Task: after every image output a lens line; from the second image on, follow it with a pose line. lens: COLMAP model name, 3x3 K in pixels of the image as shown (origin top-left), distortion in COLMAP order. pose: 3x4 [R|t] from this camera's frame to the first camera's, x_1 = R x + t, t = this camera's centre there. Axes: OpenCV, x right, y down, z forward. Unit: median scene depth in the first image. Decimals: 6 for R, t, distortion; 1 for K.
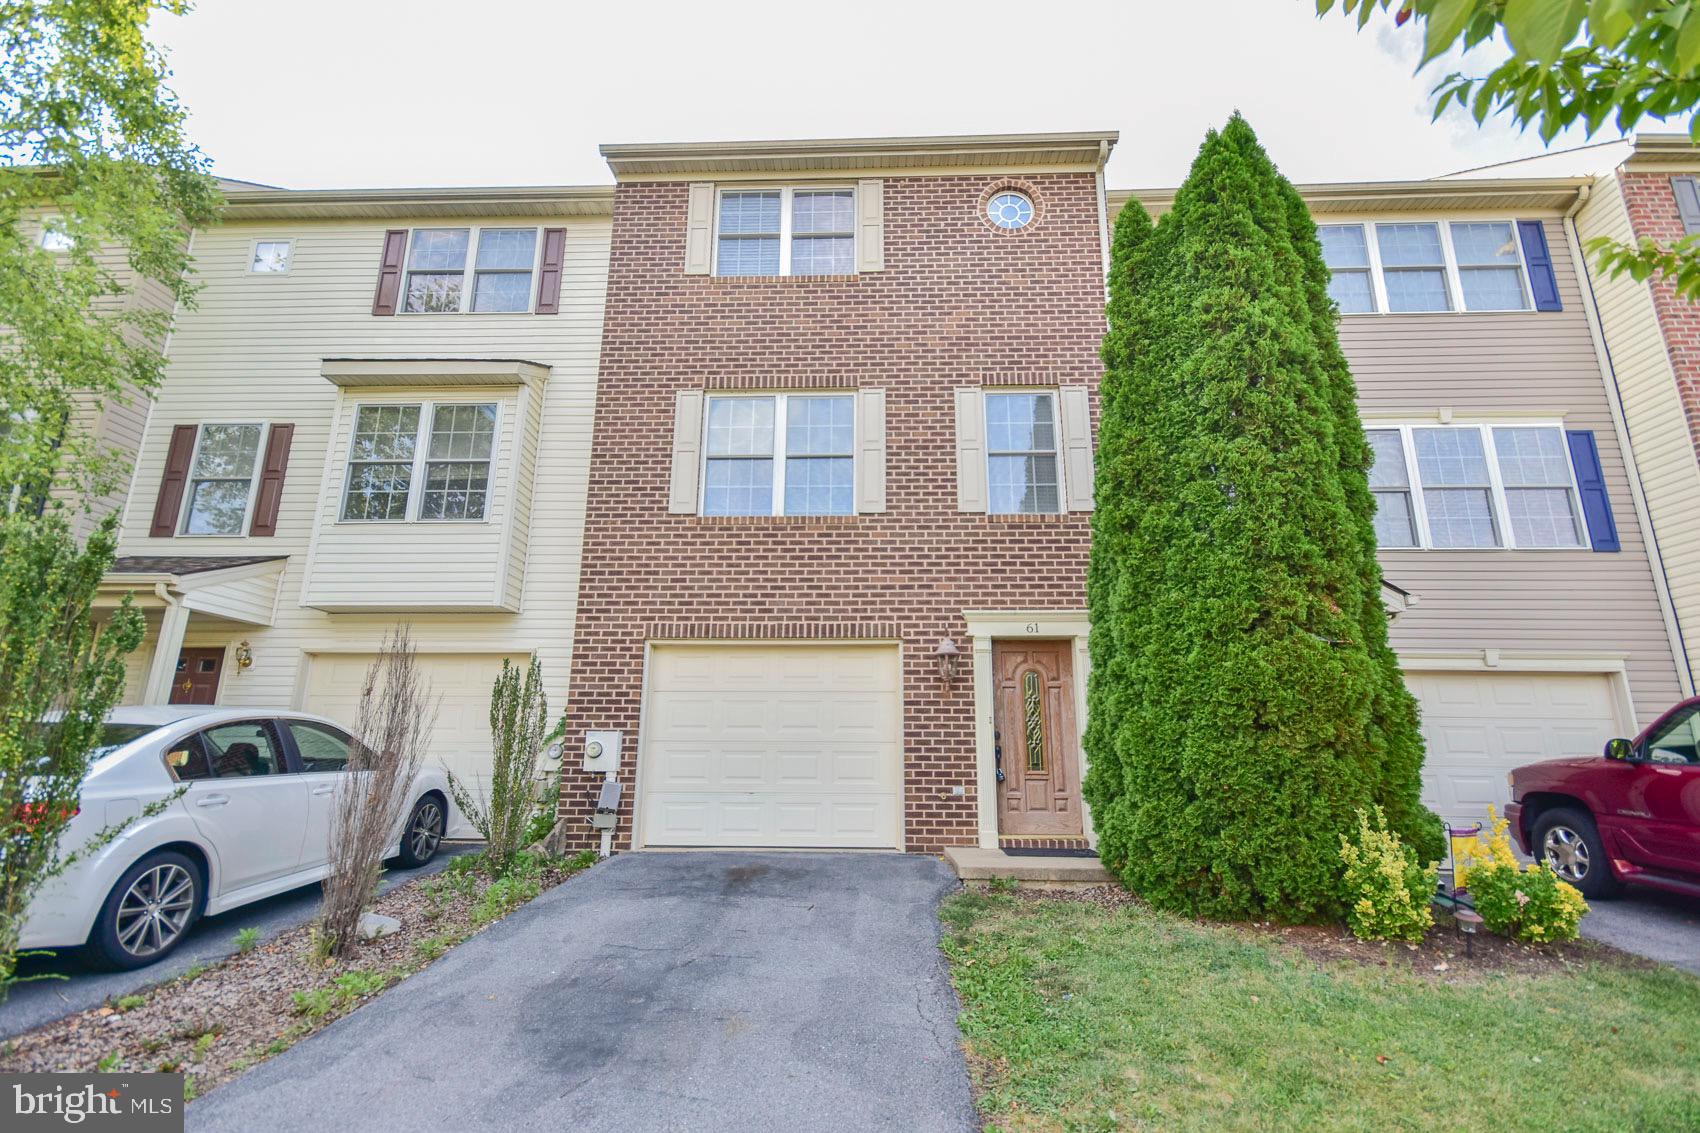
lens RADIAL K [[749.5, 0, 851.1], [0, 749.5, 563.6], [0, 0, 1]] dist [0.018084, -0.009682]
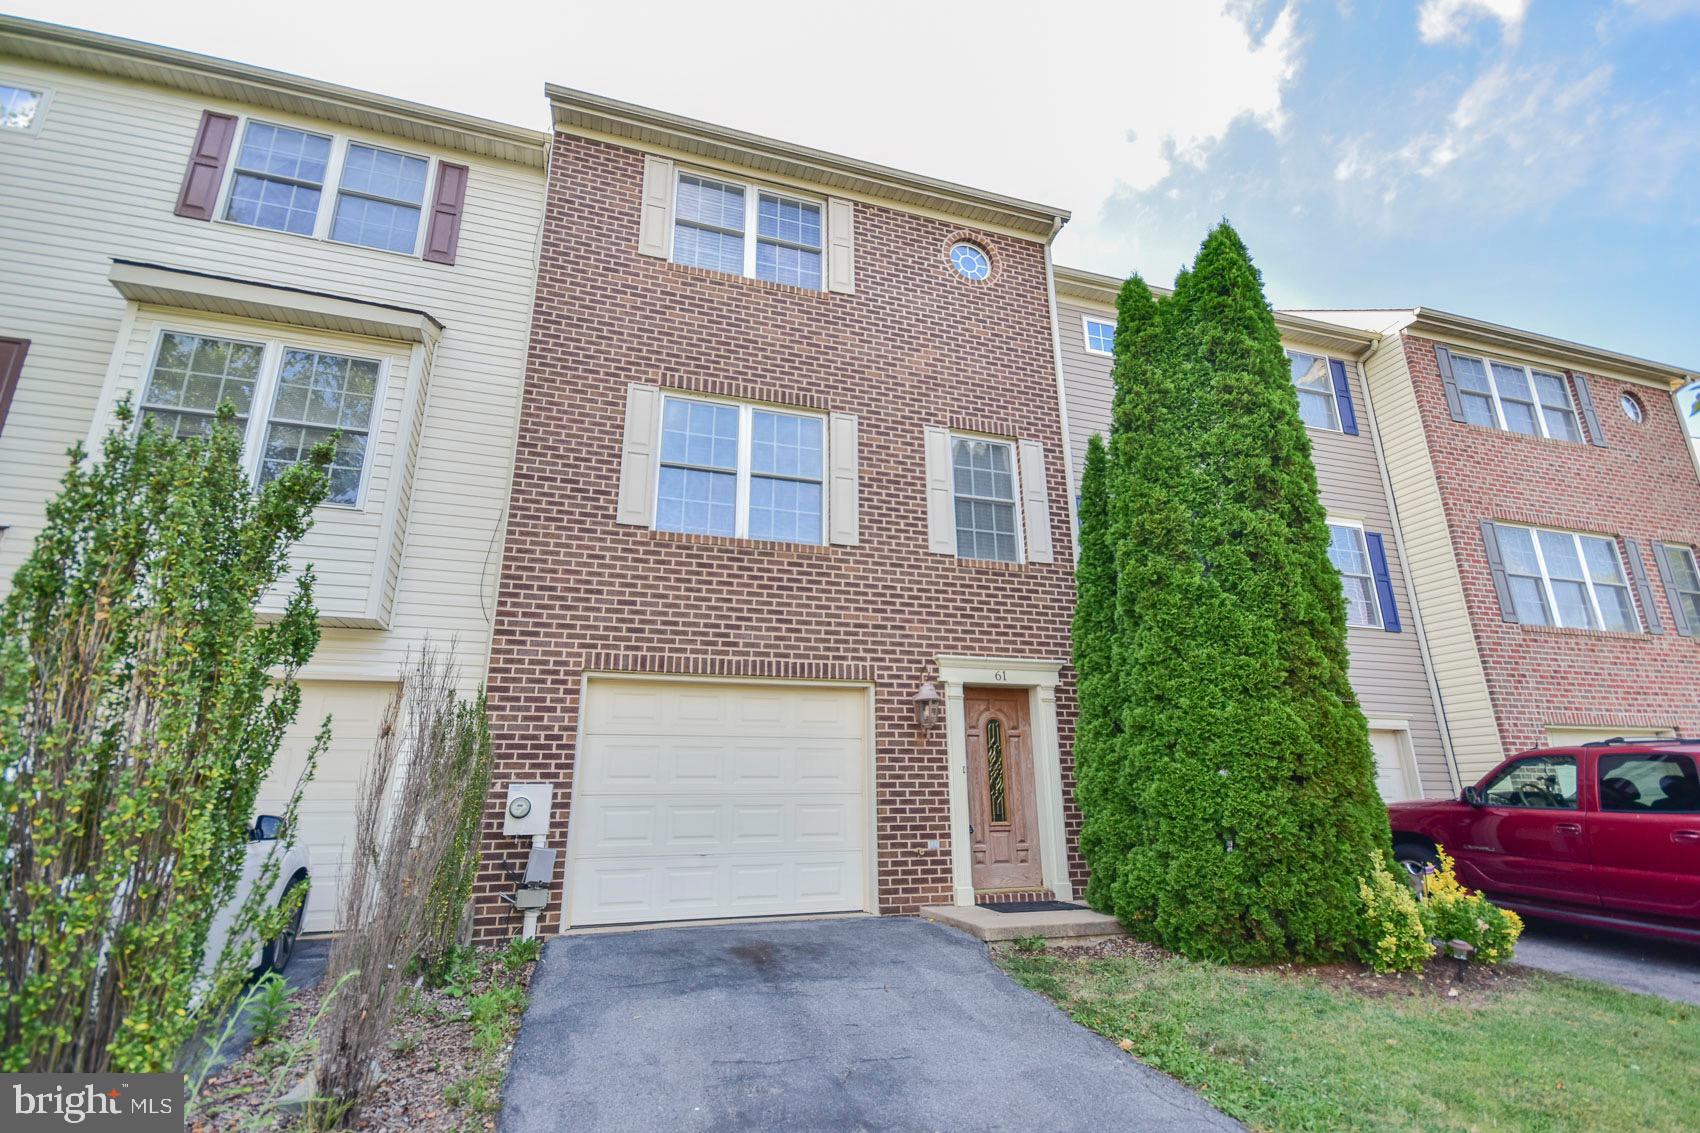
lens RADIAL K [[766.2, 0, 850.0], [0, 766.2, 566.5], [0, 0, 1]] dist [0.019657, -0.010064]
pose [[0.942717, 0.085288, 0.322507, -0.278842], [-0.069808, 0.995797, -0.059288, 0.015719], [-0.326208, 0.033378, 0.944708, 0.098372]]
